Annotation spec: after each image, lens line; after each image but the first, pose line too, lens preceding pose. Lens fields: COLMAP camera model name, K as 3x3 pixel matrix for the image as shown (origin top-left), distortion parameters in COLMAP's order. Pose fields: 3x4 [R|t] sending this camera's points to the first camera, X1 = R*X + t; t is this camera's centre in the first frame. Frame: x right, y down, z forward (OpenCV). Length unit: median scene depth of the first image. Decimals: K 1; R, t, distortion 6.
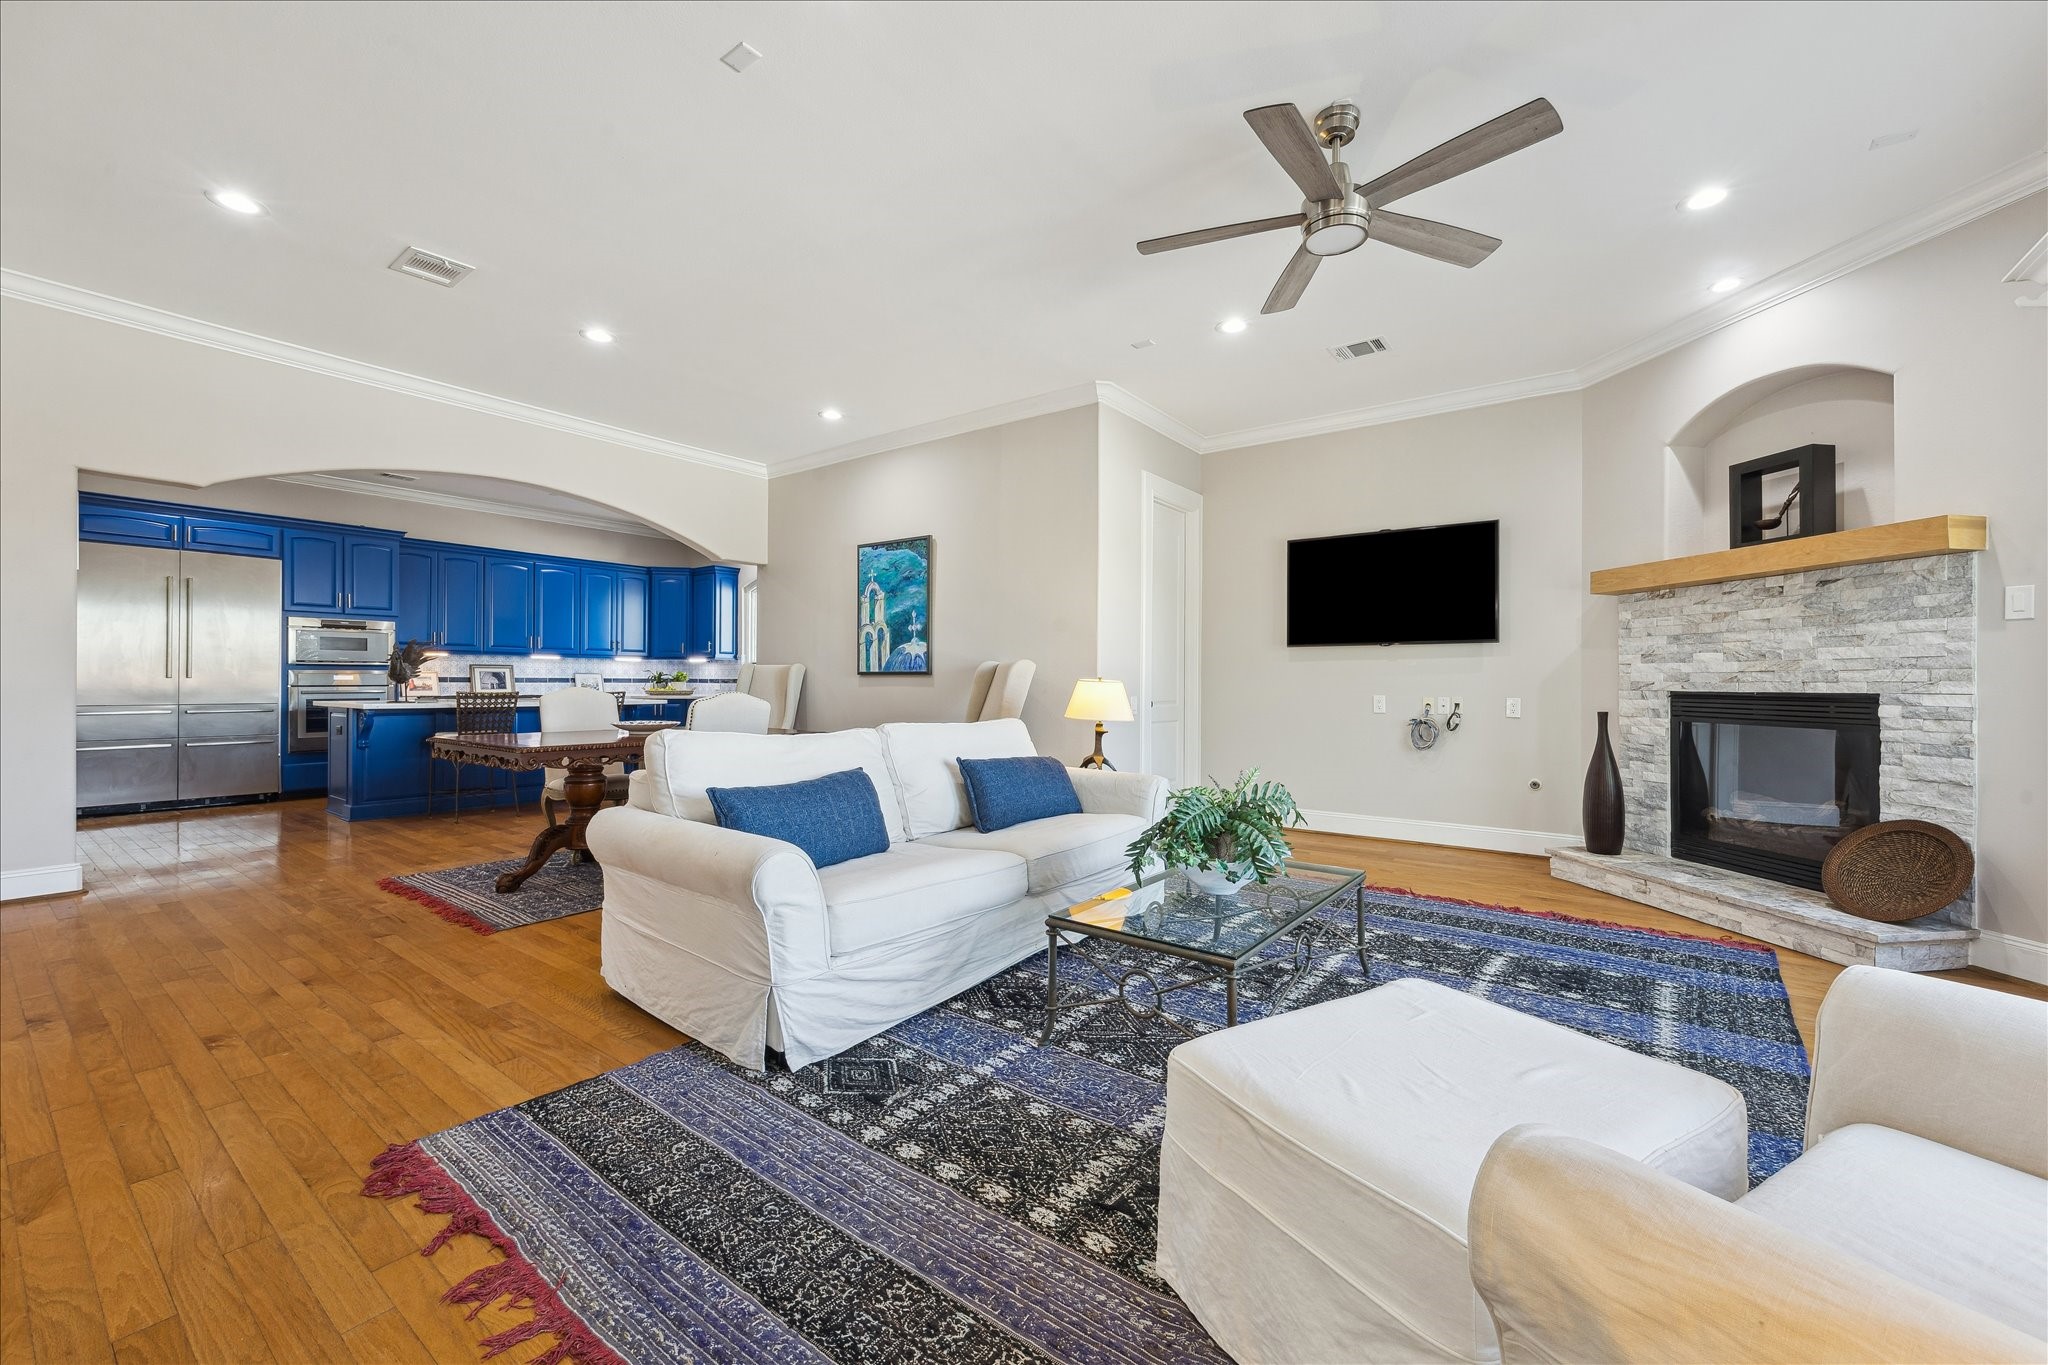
lens RADIAL K [[787.9, 0, 1022.6], [0, 787.9, 679.3], [0, 0, 1]] dist [-0.002948, -0.000938]
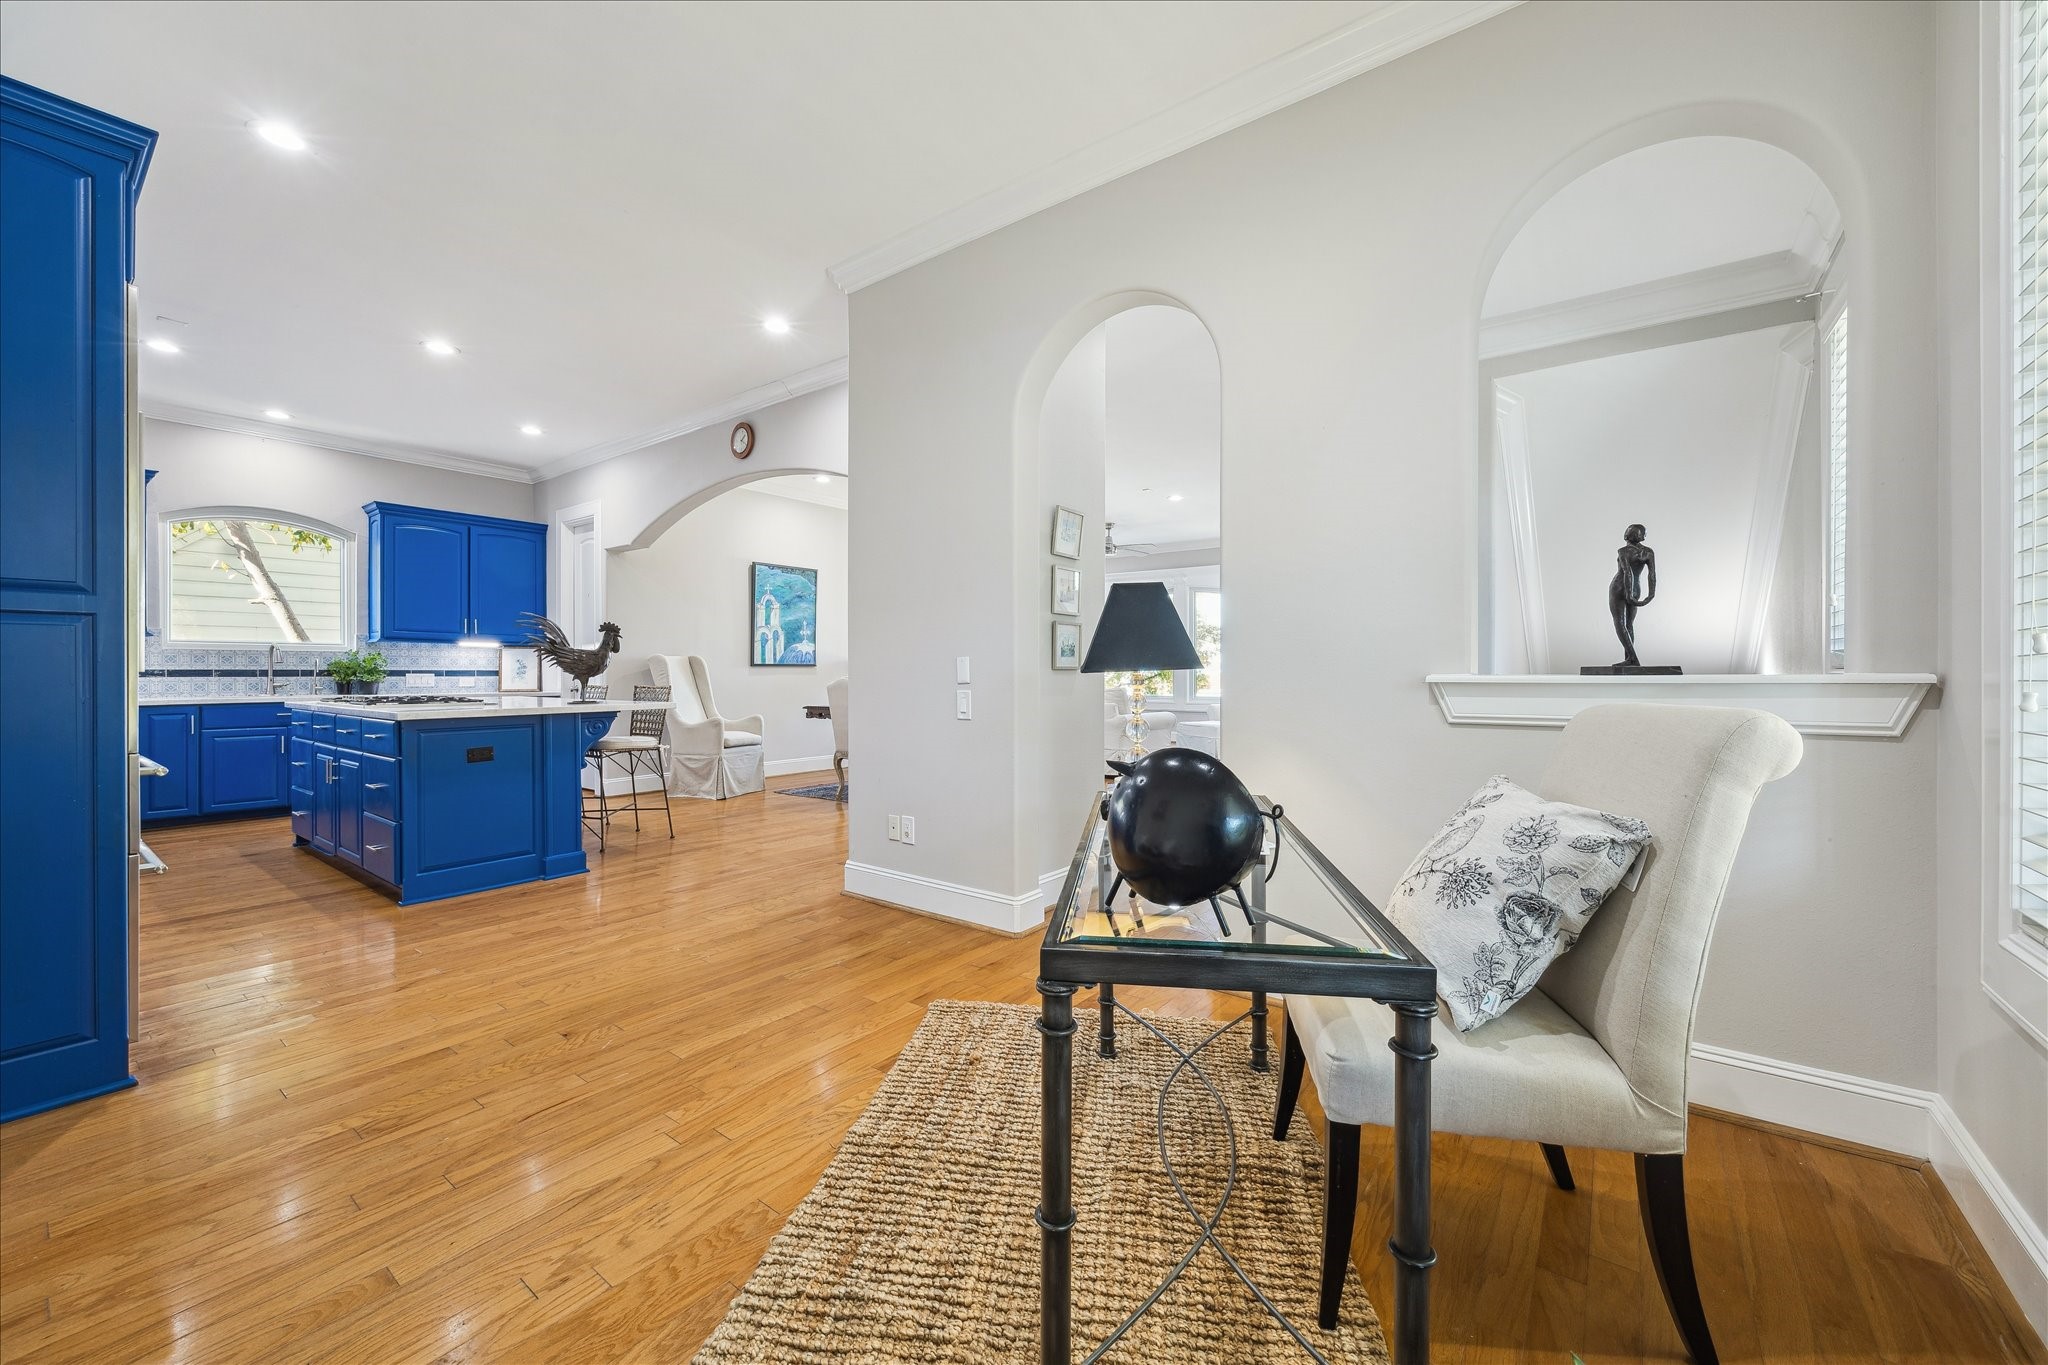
lens RADIAL K [[787.9, 0, 1031.6], [0, 787.9, 673.3], [0, 0, 1]] dist [-0.002948, -0.000938]
pose [[0.005325, -0.009893, 0.999937, -1.473839], [-0.002796, 0.999947, 0.009908, -0.007900], [-0.999982, -0.002849, 0.005297, 0.565149]]
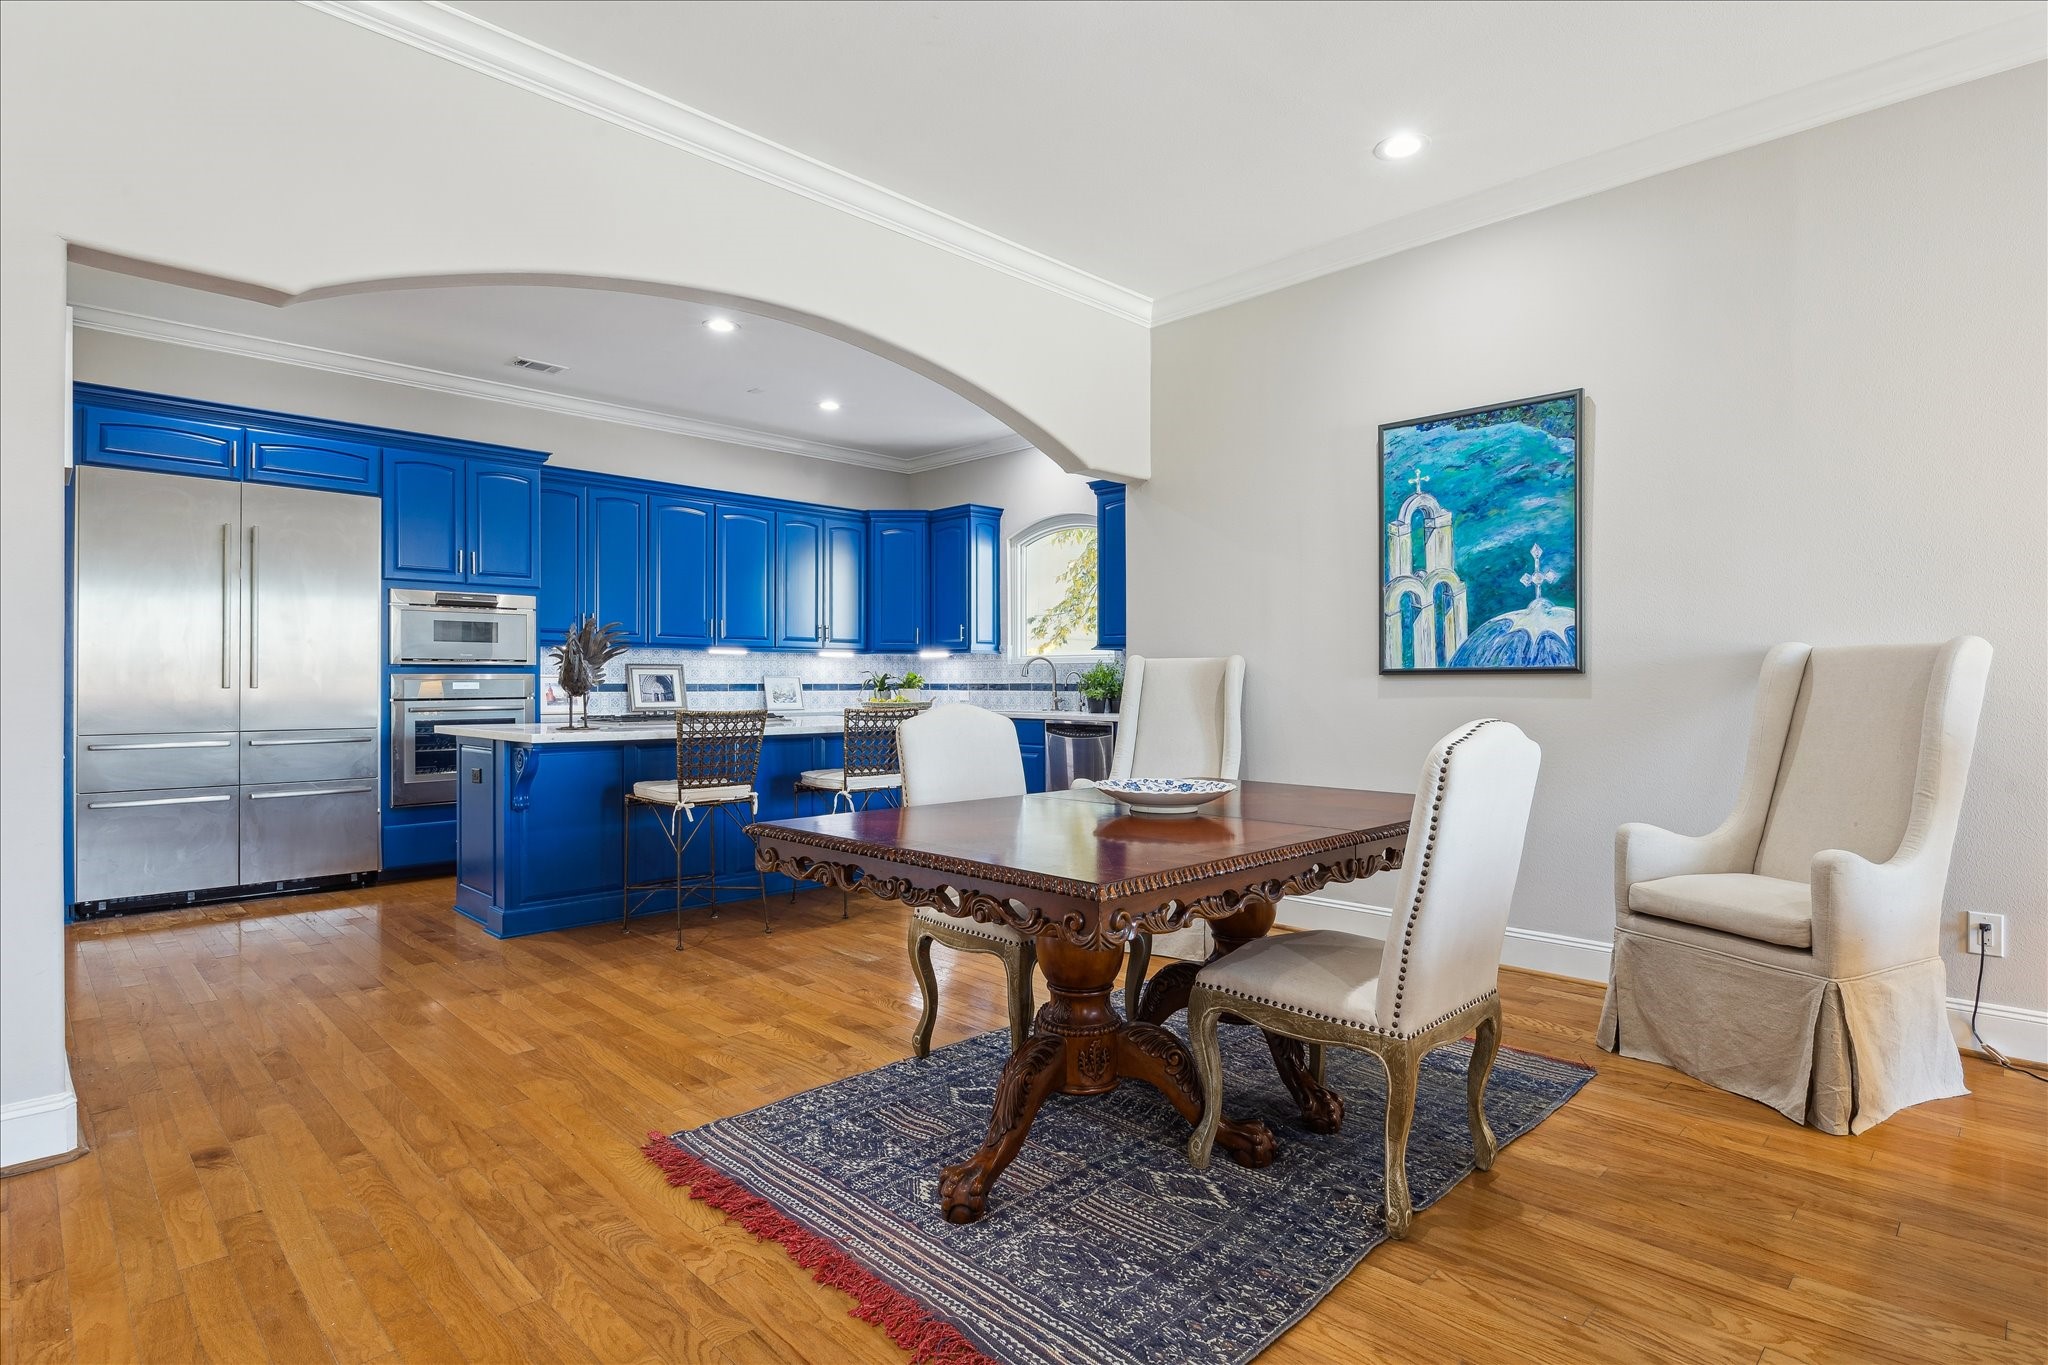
lens RADIAL K [[1020.0, 0, 1035.5], [0, 1020.0, 677.4], [0, 0, 1]] dist [-0.016925, 0.000200]
pose [[0.989001, -0.007059, -0.147740, -0.341389], [0.006532, 0.999970, -0.004049, -0.002818], [0.147764, 0.003039, 0.989018, 0.308640]]
